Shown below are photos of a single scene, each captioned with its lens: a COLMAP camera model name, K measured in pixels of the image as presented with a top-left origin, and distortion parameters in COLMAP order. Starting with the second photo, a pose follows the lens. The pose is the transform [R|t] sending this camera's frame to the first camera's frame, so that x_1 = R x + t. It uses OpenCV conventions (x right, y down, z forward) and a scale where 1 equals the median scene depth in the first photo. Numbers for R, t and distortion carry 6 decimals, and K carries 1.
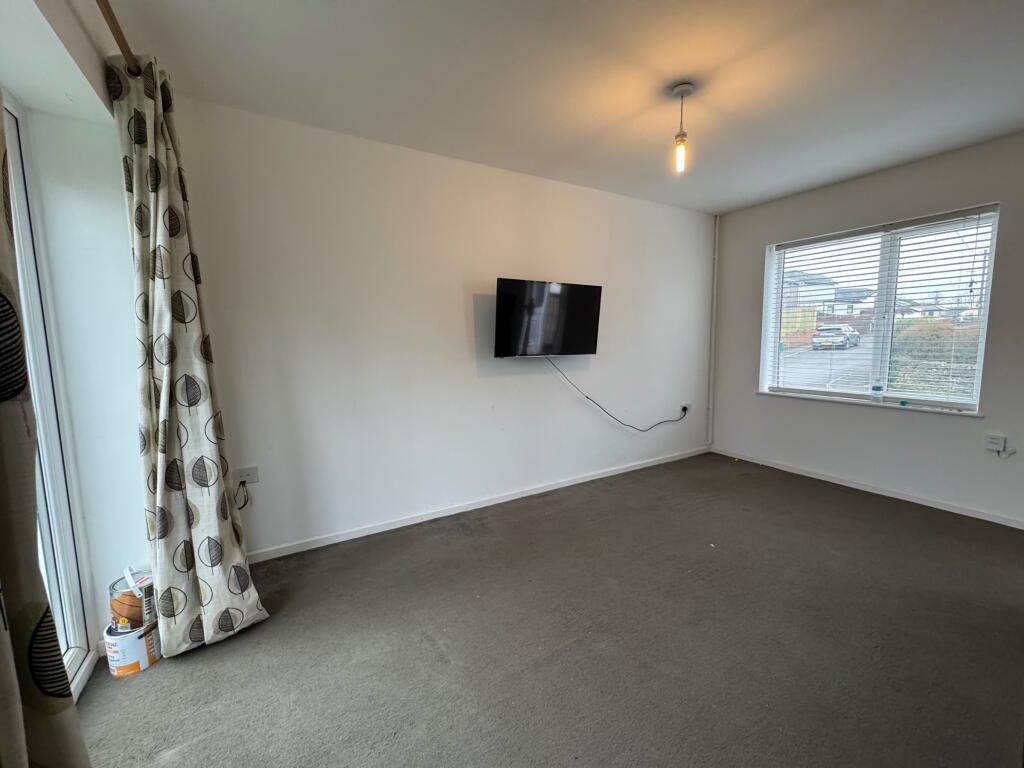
lens RADIAL K [[413.6, 0, 513.7], [0, 413.6, 383.3], [0, 0, 1]] dist [-0.001818, -0.000078]
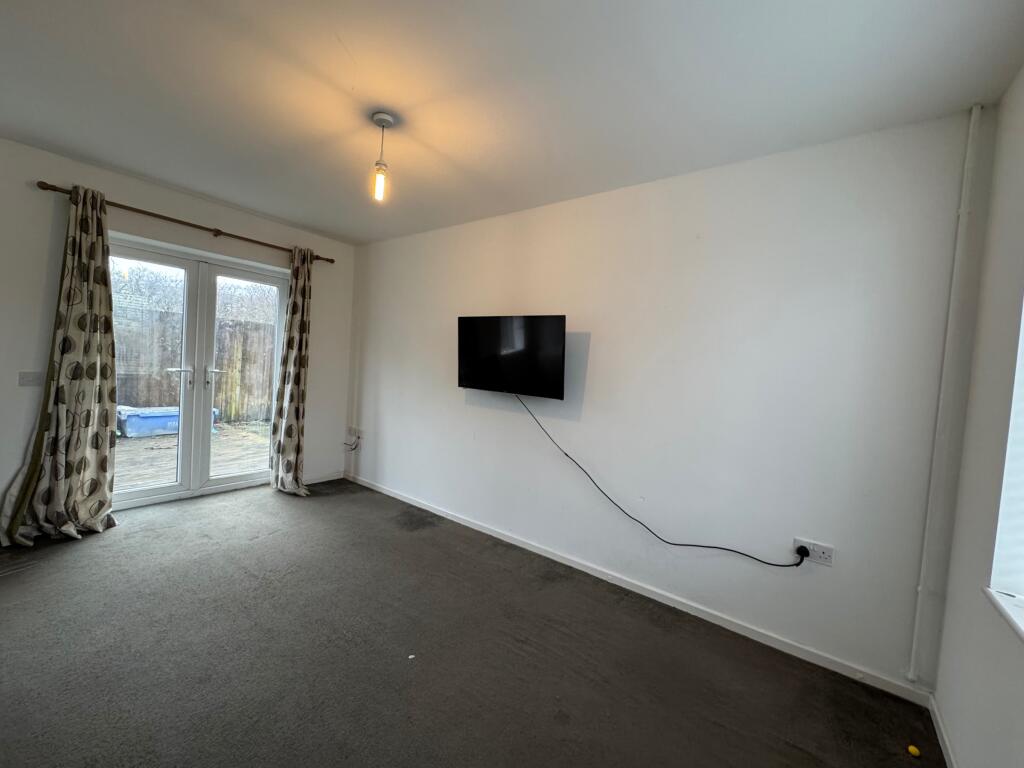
lens RADIAL K [[413.6, 0, 513.7], [0, 413.6, 383.3], [0, 0, 1]] dist [-0.001818, -0.000078]
pose [[0.363428, 0.071825, -0.928849, 0.993985], [-0.170481, 0.985315, 0.009487, -0.103433], [0.915891, 0.154904, 0.370336, 0.683621]]
